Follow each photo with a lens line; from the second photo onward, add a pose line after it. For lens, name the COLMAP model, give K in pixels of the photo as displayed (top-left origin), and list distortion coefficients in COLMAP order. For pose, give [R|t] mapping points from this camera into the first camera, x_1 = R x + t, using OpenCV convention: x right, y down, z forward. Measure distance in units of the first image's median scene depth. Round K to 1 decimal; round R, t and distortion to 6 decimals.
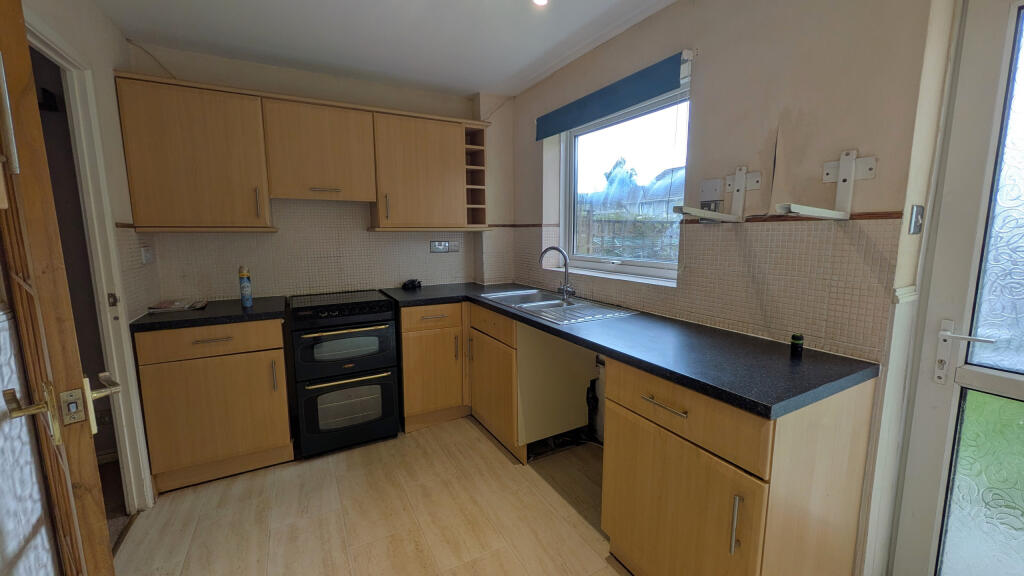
lens RADIAL K [[399.3, 0, 514.4], [0, 399.3, 285.8], [0, 0, 1]] dist [0.002742, 0.000173]
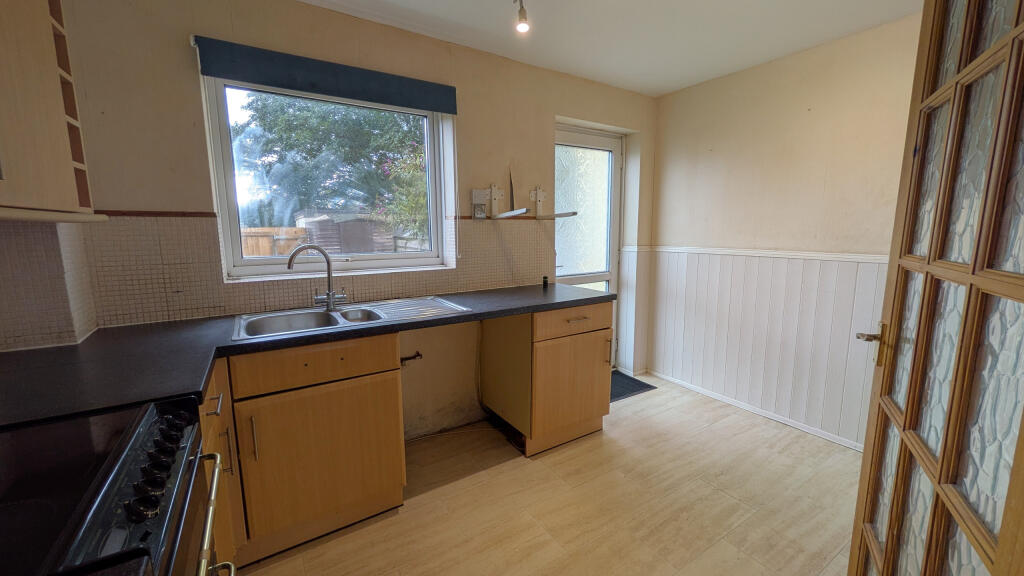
lens RADIAL K [[399.3, 0, 507.2], [0, 399.3, 286.7], [0, 0, 1]] dist [0.002742, 0.000173]
pose [[-0.050184, -0.141377, 0.988683, -0.517162], [0.151123, 0.977457, 0.147443, -0.060531], [-0.987240, 0.156812, -0.027688, 0.506588]]
